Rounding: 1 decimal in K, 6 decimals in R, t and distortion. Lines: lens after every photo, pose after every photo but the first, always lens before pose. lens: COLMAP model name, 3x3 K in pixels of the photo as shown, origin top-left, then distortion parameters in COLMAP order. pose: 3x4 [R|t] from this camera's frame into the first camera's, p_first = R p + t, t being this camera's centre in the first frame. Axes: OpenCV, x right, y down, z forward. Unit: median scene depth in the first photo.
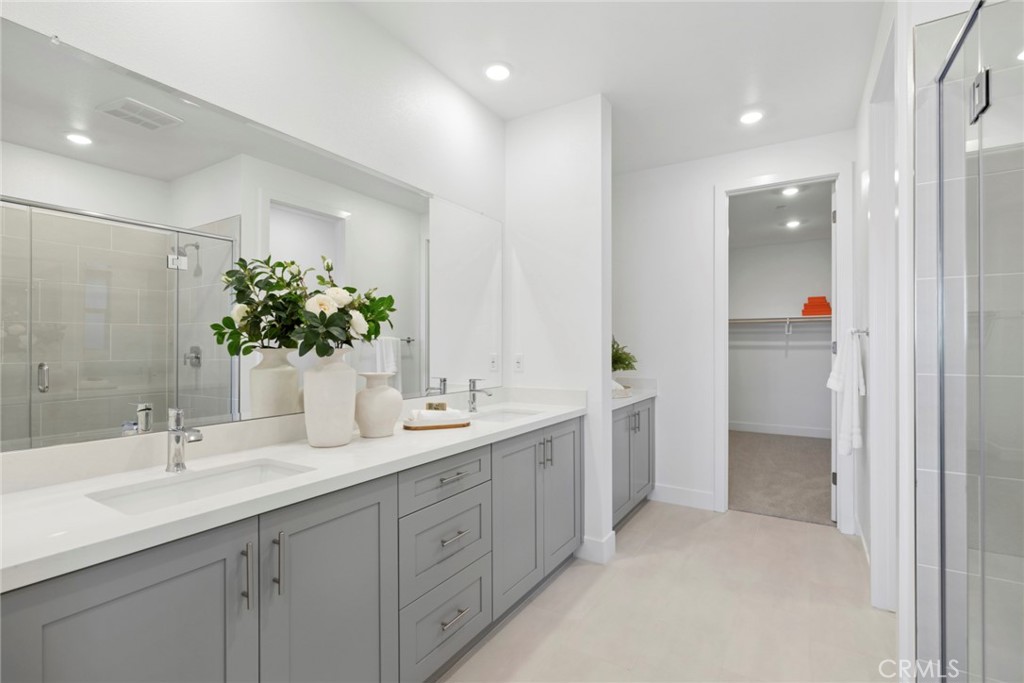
lens RADIAL K [[468.7, 0, 505.7], [0, 468.7, 348.1], [0, 0, 1]] dist [0.001601, -0.000425]
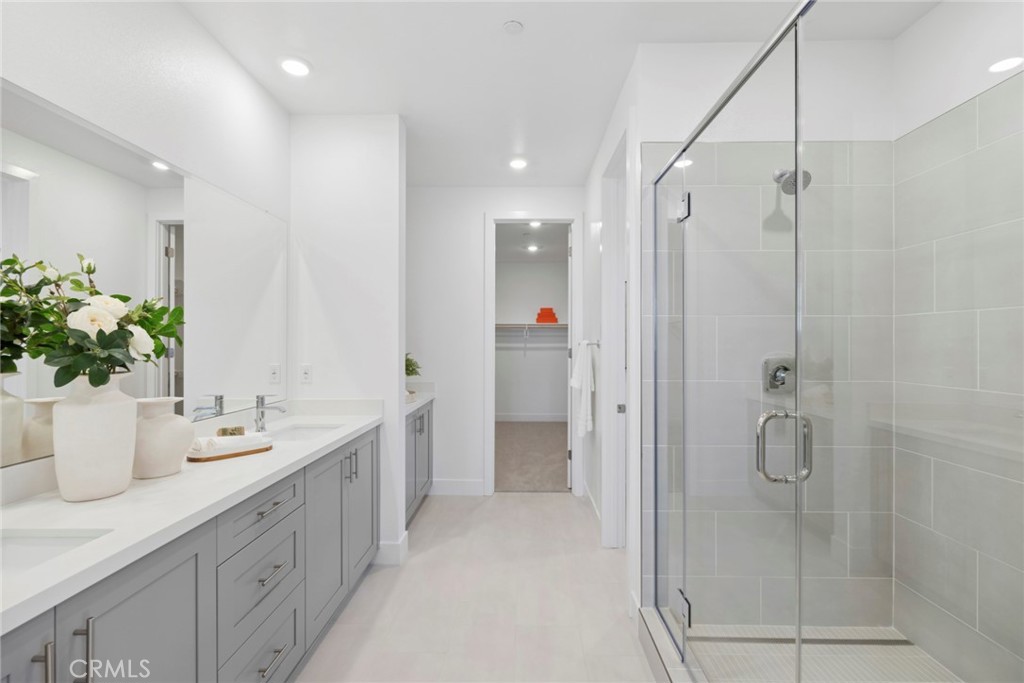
lens RADIAL K [[468.7, 0, 507.4], [0, 468.7, 345.3], [0, 0, 1]] dist [0.001601, -0.000425]
pose [[0.859409, -0.002837, 0.511280, -0.133885], [0.001535, 0.999994, 0.002968, -0.034661], [-0.511286, -0.001766, 0.859409, -0.021627]]
